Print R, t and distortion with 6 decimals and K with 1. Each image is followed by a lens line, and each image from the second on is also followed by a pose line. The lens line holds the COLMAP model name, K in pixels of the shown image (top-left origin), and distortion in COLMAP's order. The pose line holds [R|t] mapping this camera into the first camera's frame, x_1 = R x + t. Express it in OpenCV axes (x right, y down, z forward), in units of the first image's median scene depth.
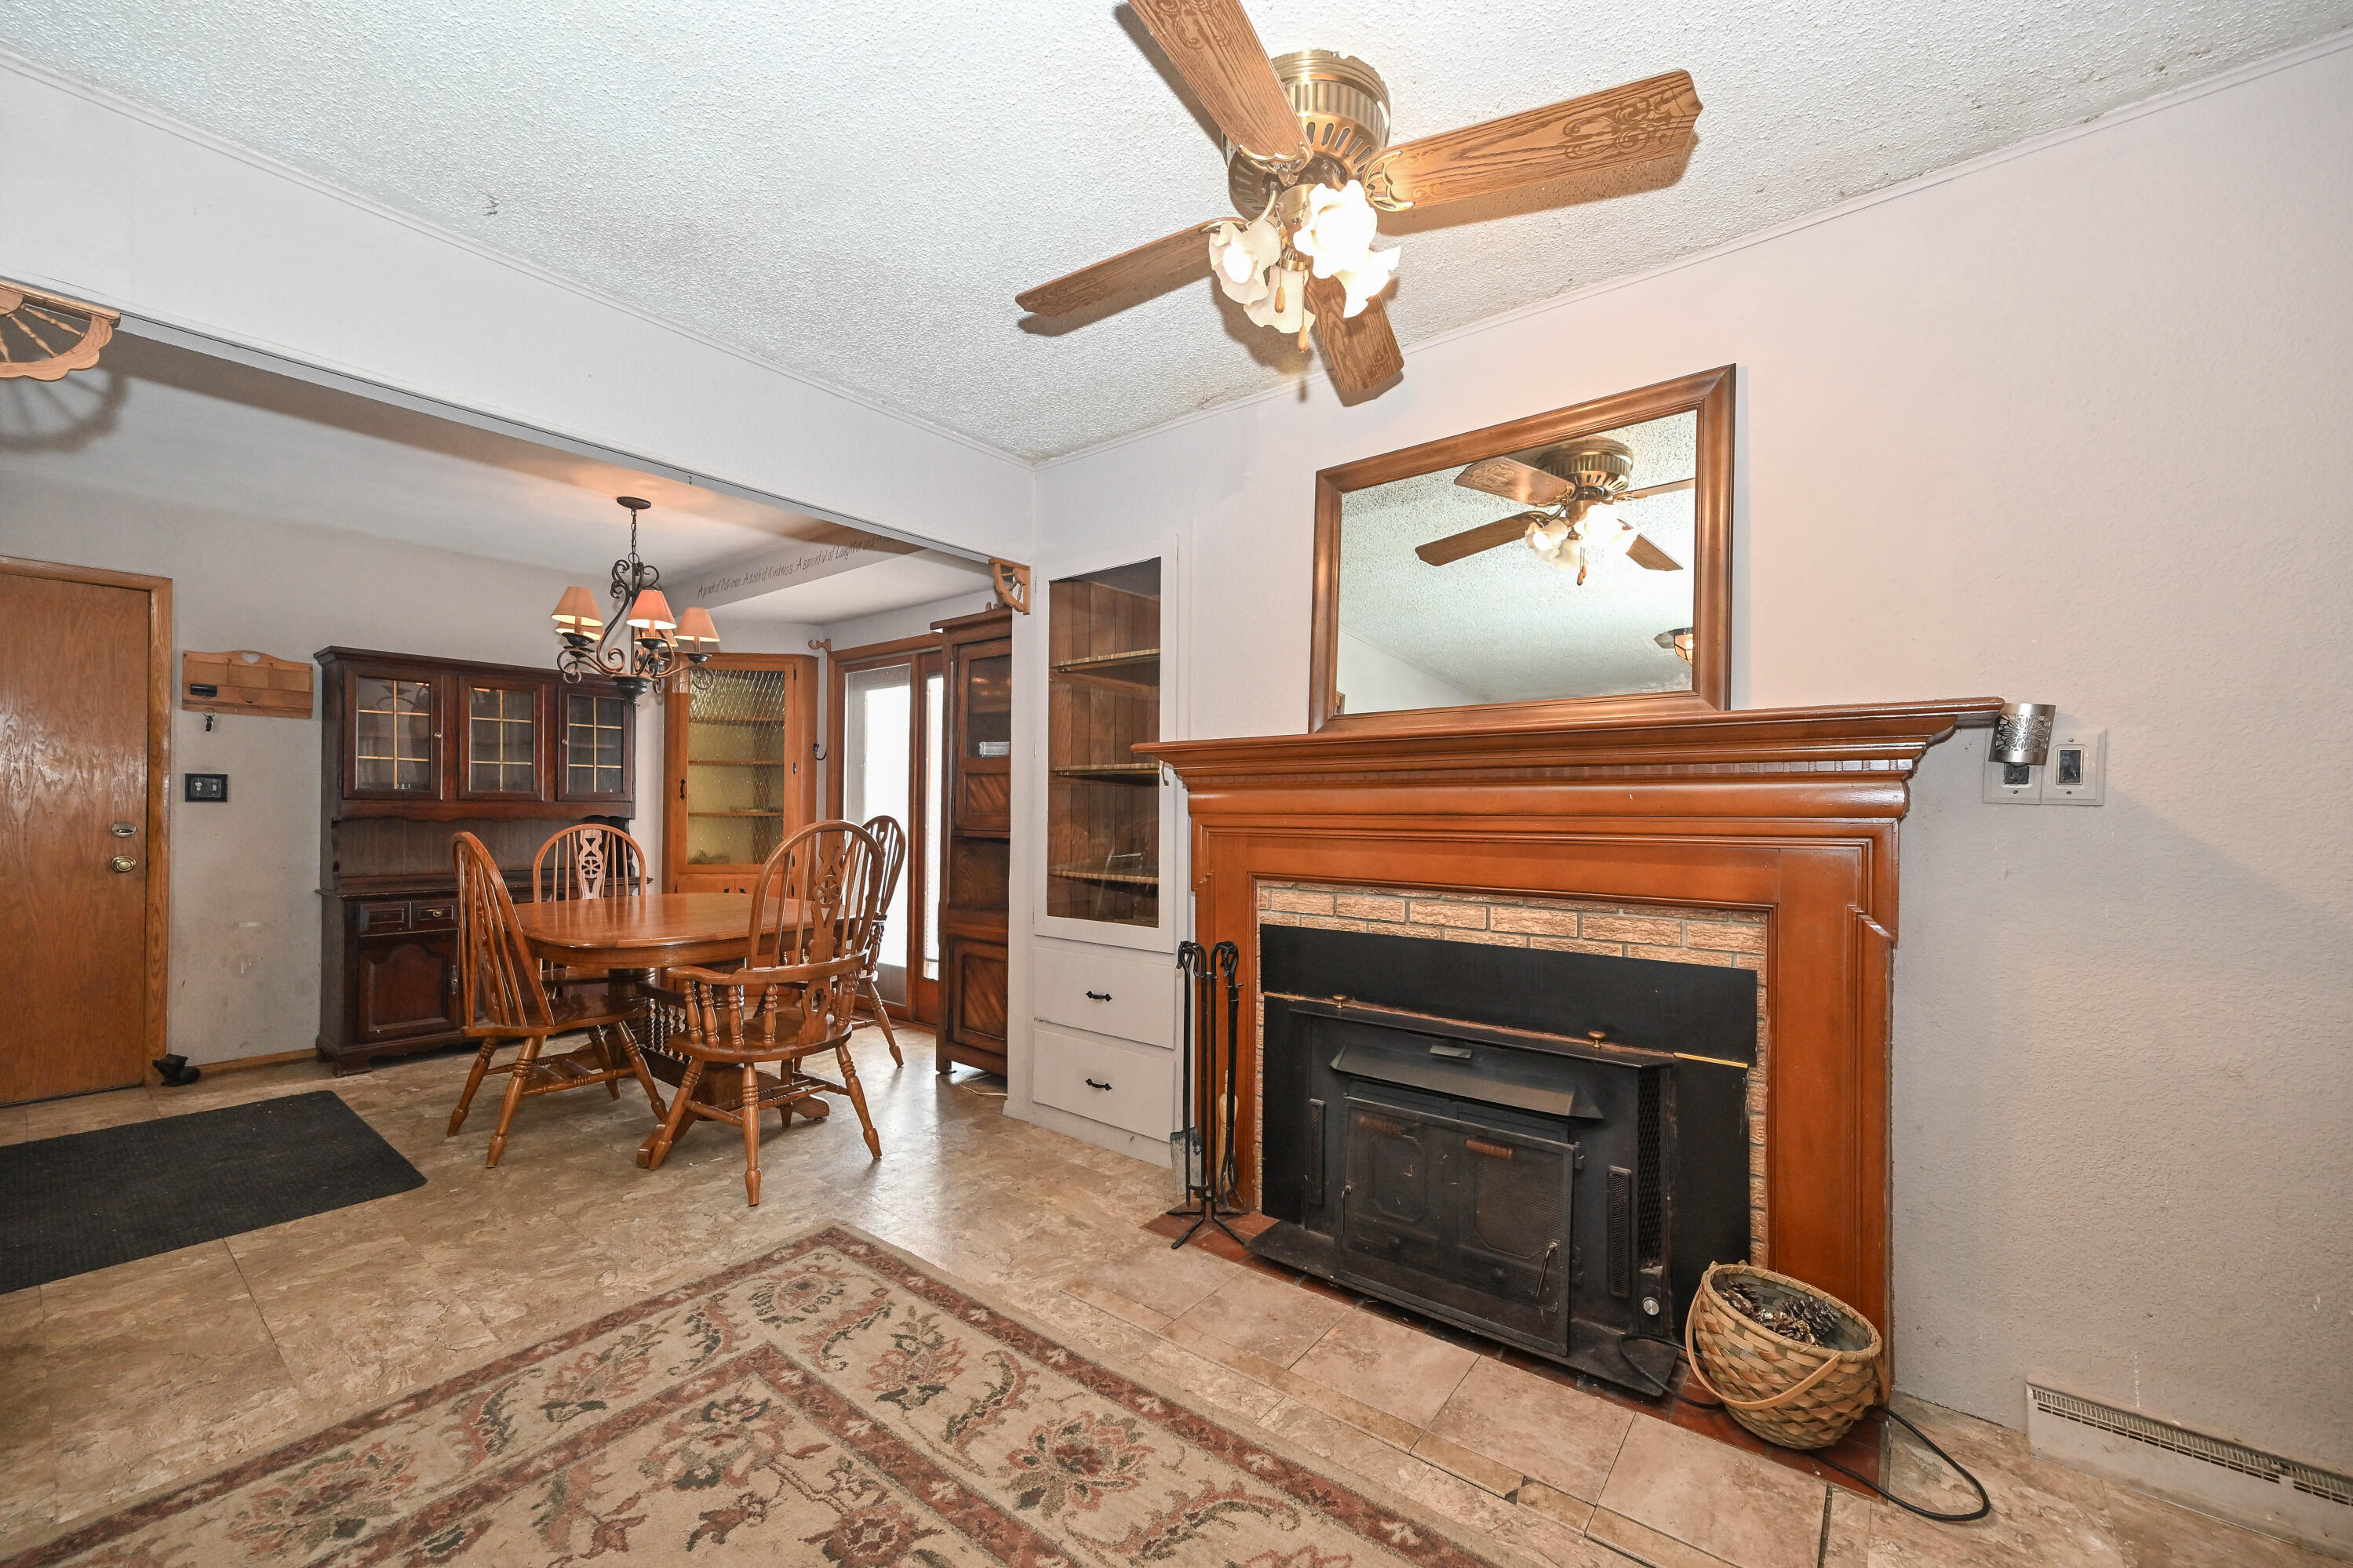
lens RADIAL K [[950.2, 0, 1180.6], [0, 950.2, 803.6], [0, 0, 1]] dist [0.008962, 0.001278]
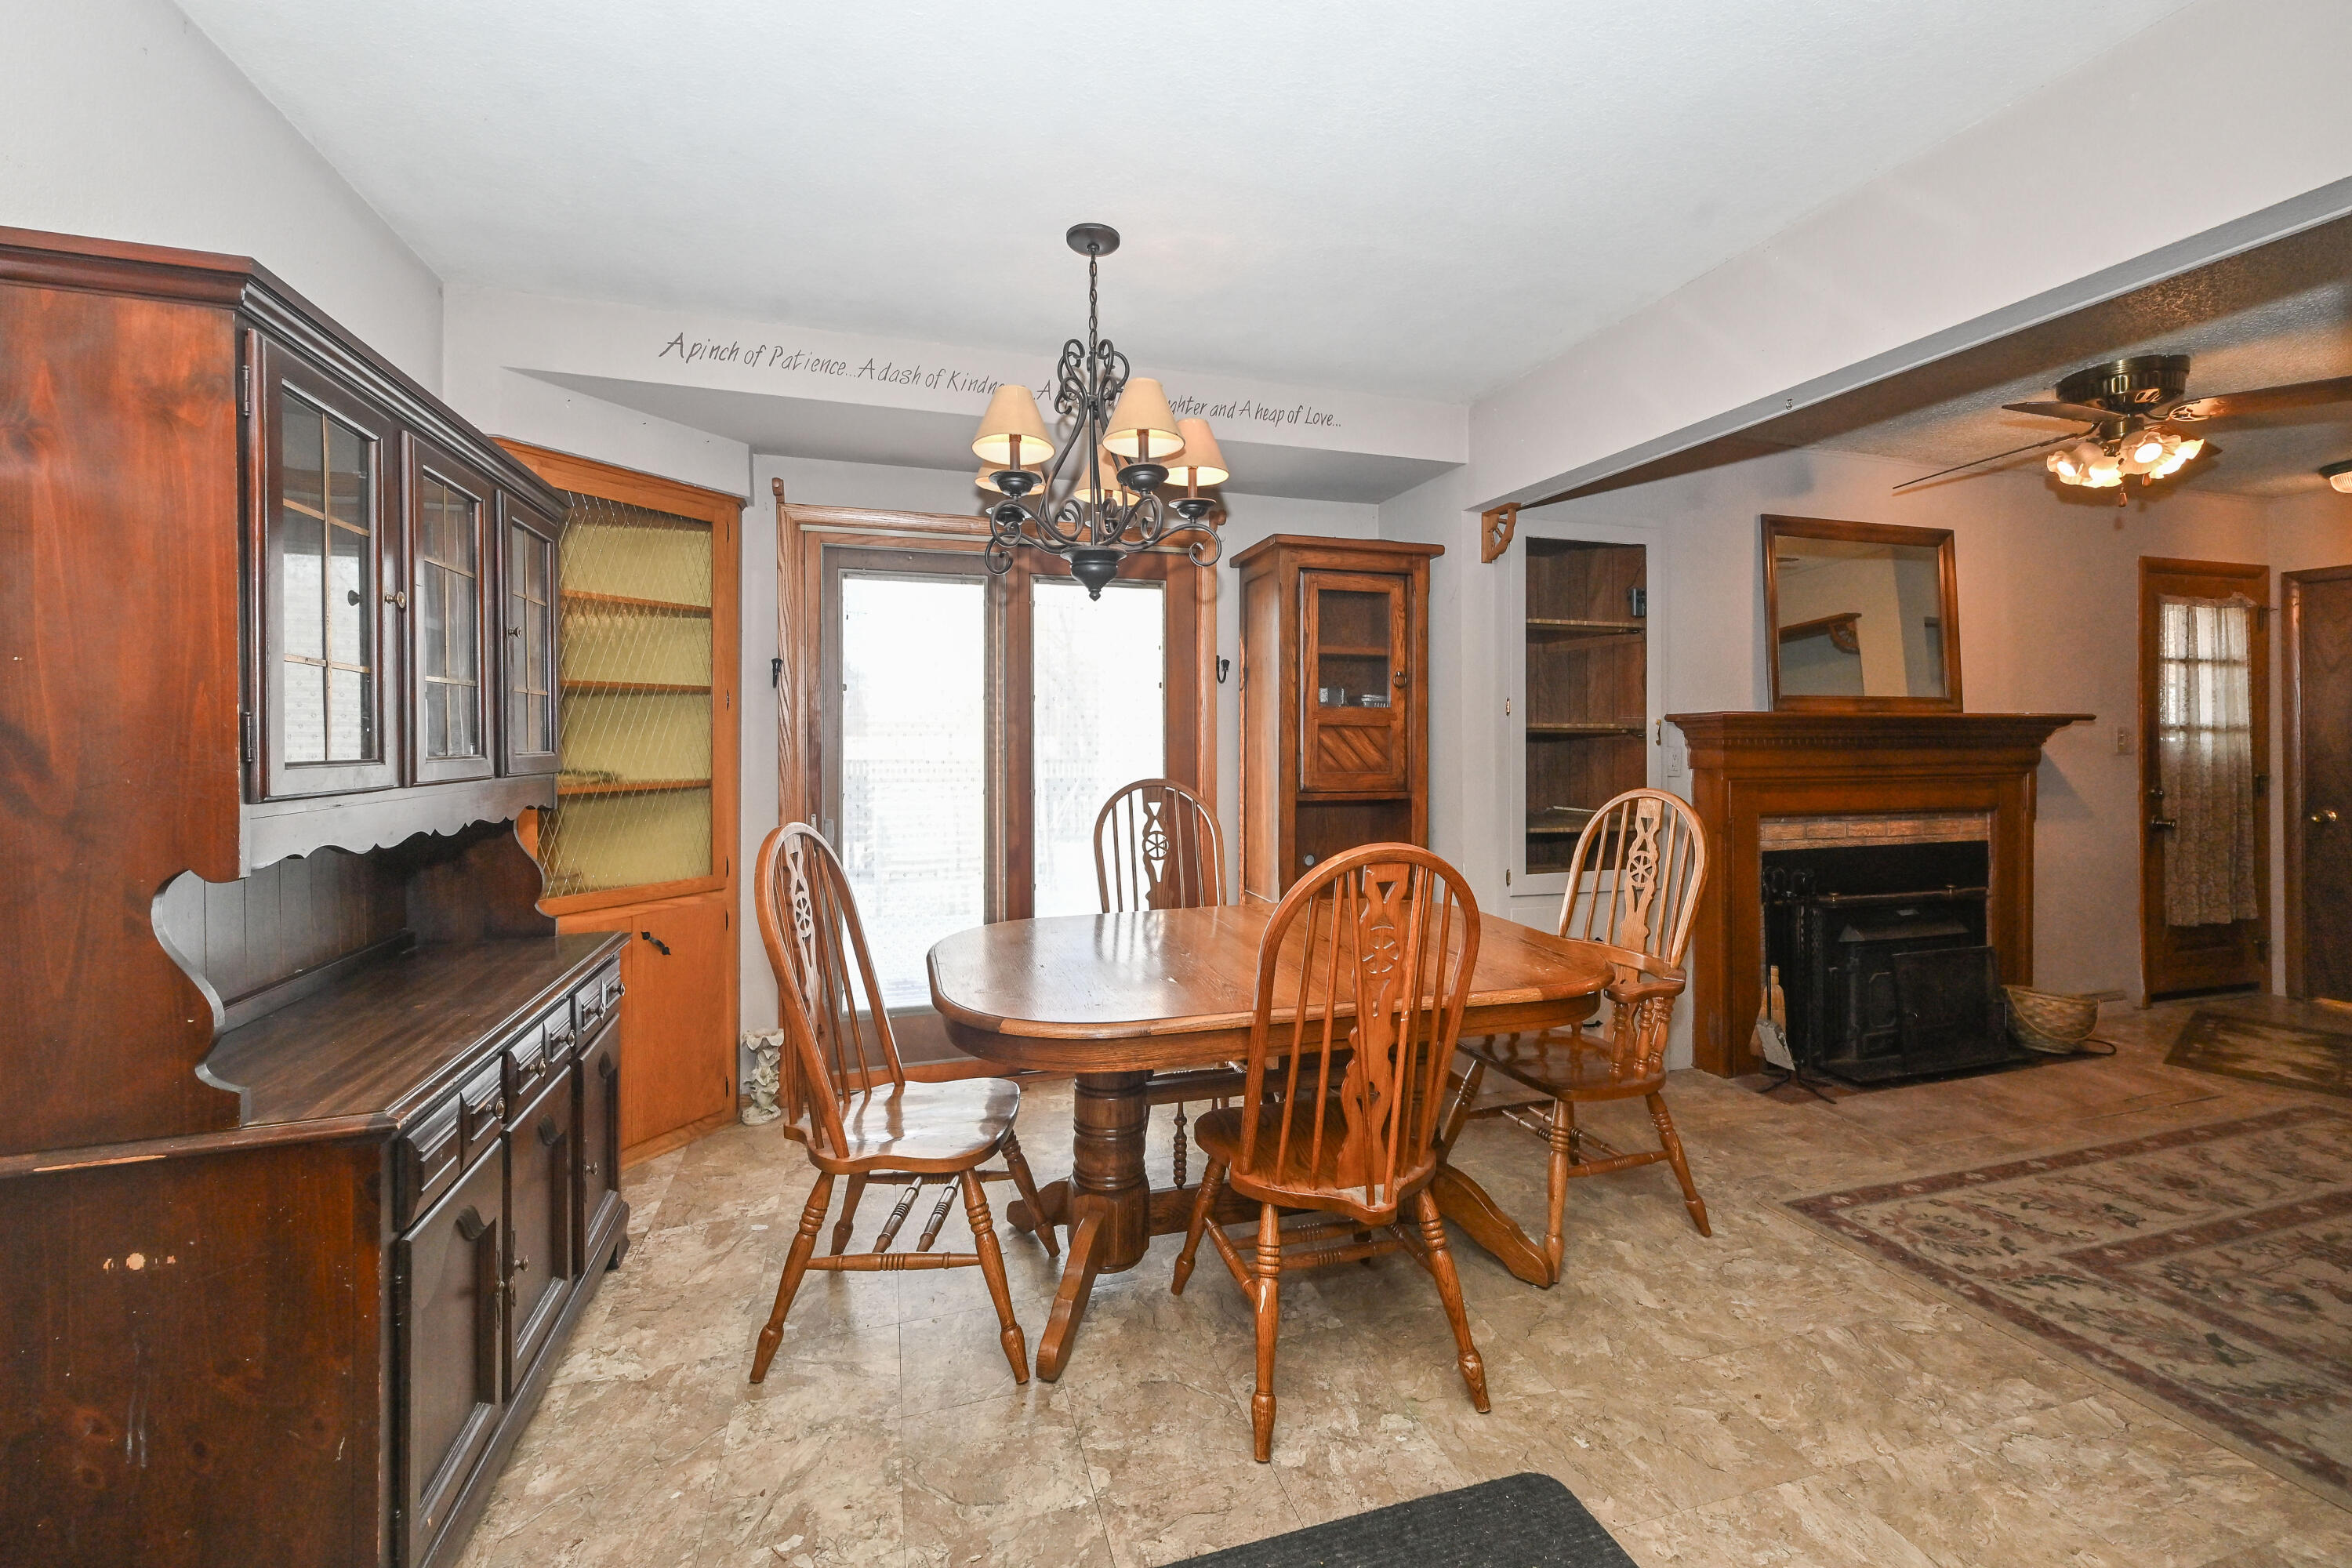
lens RADIAL K [[960.7, 0, 1224.9], [0, 960.7, 737.9], [0, 0, 1]] dist [0.017413, -0.001172]
pose [[0.543025, -0.004901, 0.839702, -1.213399], [-0.001411, 0.999976, 0.006749, -0.032296], [-0.839715, -0.004849, 0.543005, 0.756312]]
